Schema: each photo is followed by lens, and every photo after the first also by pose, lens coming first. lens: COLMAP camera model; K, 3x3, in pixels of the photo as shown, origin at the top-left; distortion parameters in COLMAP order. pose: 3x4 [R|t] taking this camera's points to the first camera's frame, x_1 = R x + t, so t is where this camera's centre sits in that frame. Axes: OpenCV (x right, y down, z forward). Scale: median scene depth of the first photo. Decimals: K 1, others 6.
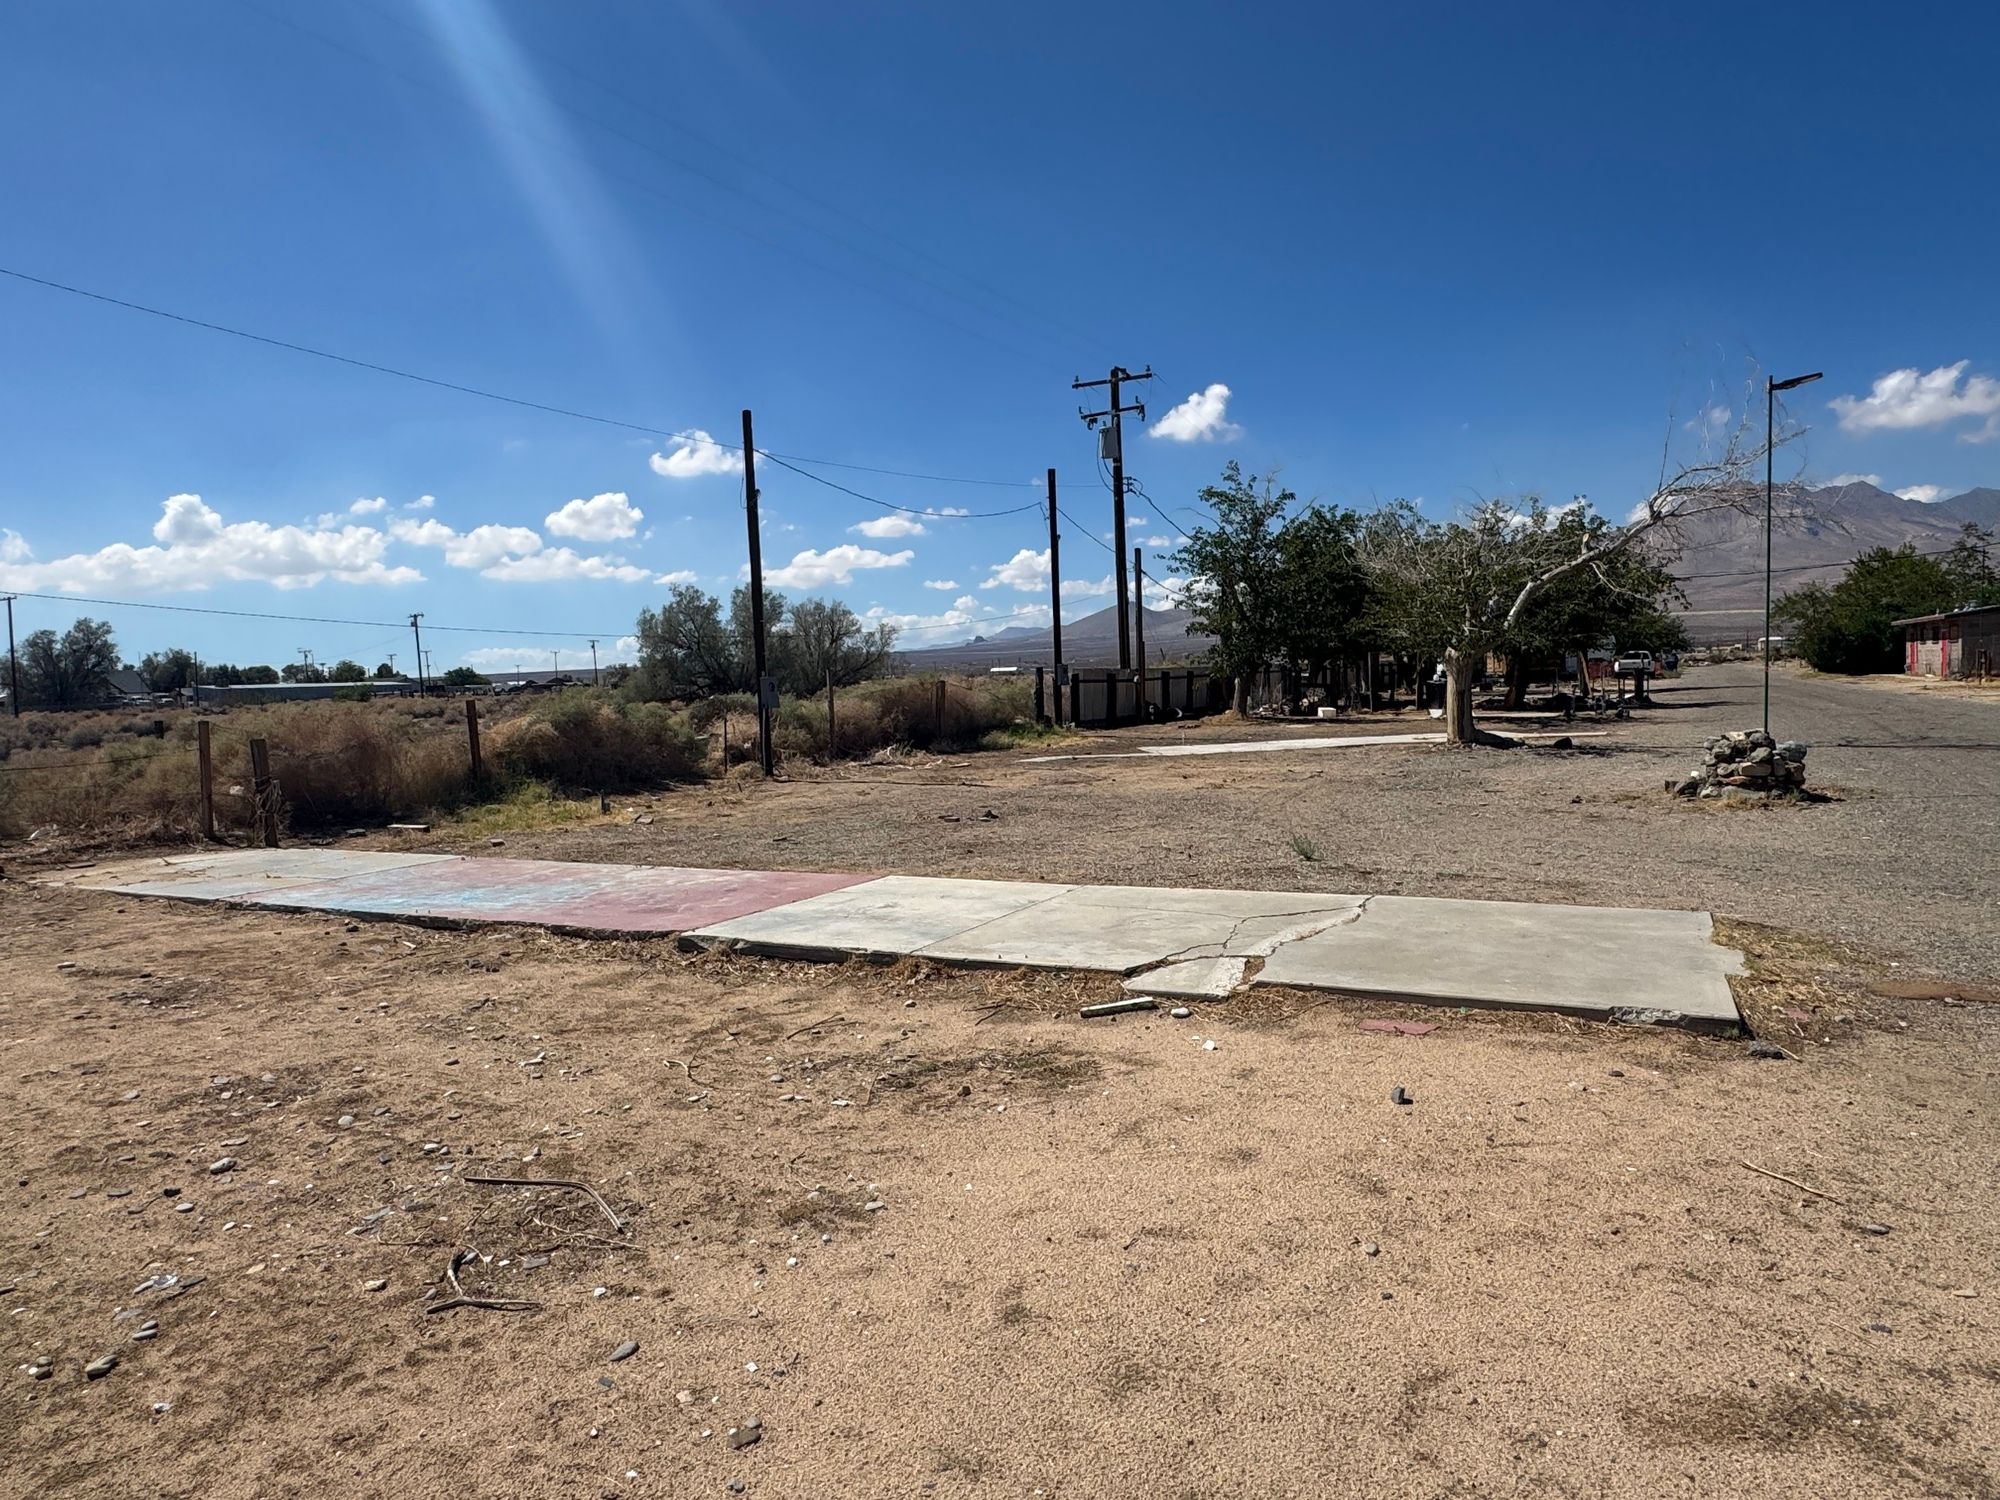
lens RADIAL K [[1243.6, 0, 1007.1], [0, 1243.6, 752.4], [0, 0, 1]] dist [0.004251, 0.001629]
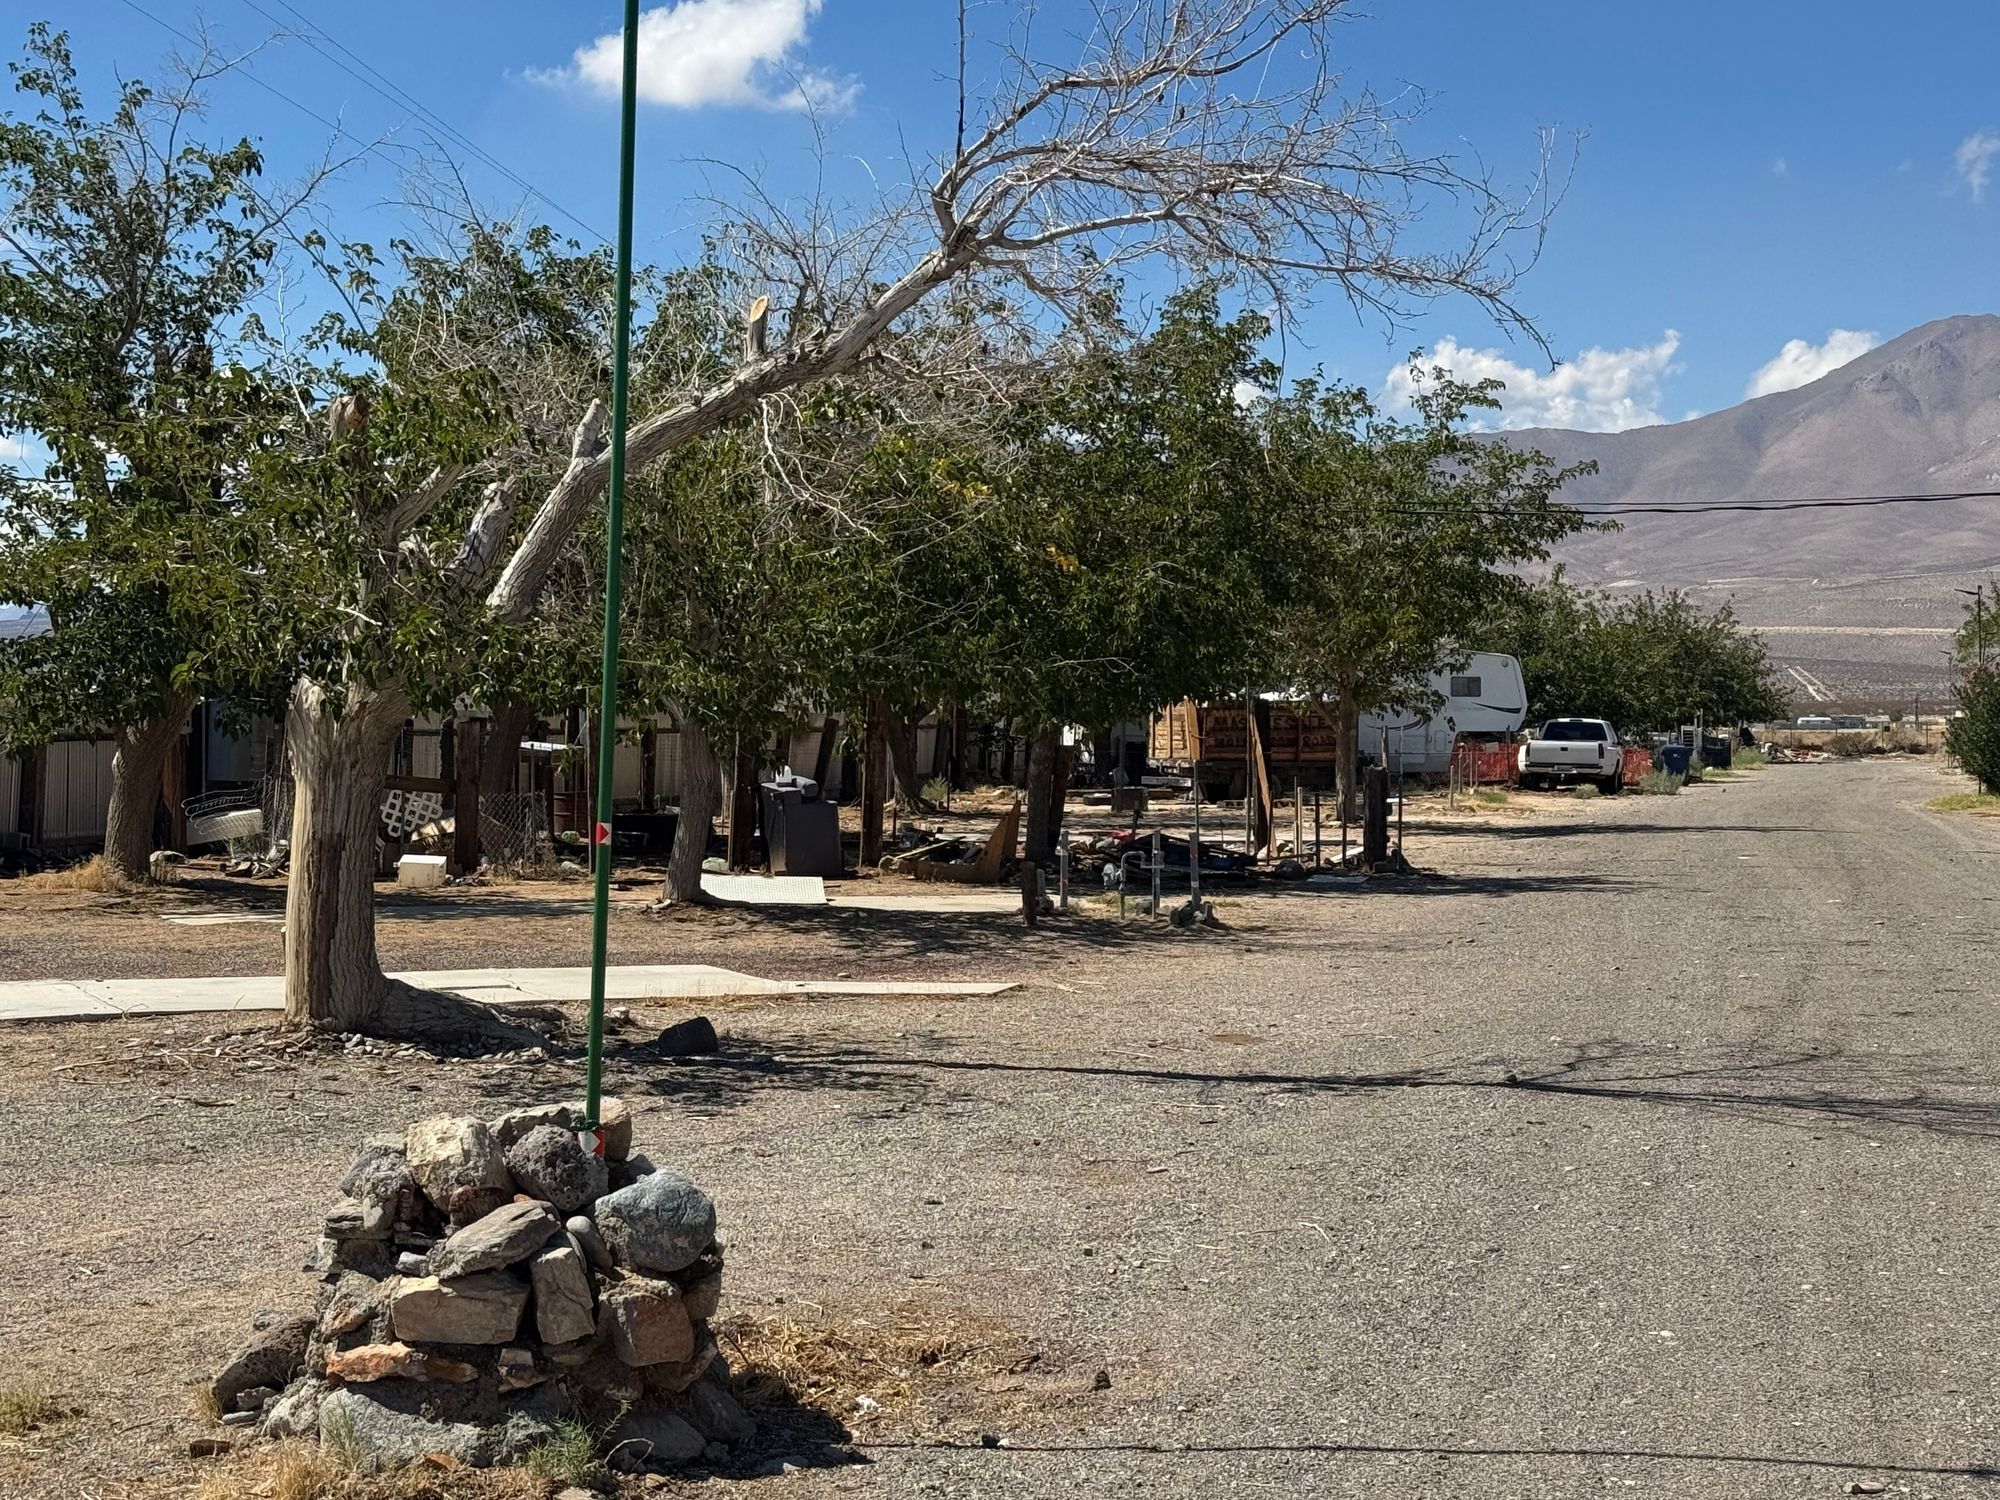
lens RADIAL K [[3345.9, 0, 995.1], [0, 3345.9, 762.2], [0, 0, 1]] dist [0.142830, 0.000000]
pose [[0.968444, 0.038962, 0.246167, 0.171860], [-0.026110, 0.998131, -0.055261, -0.015506], [-0.247860, 0.047090, 0.967651, 0.134570]]
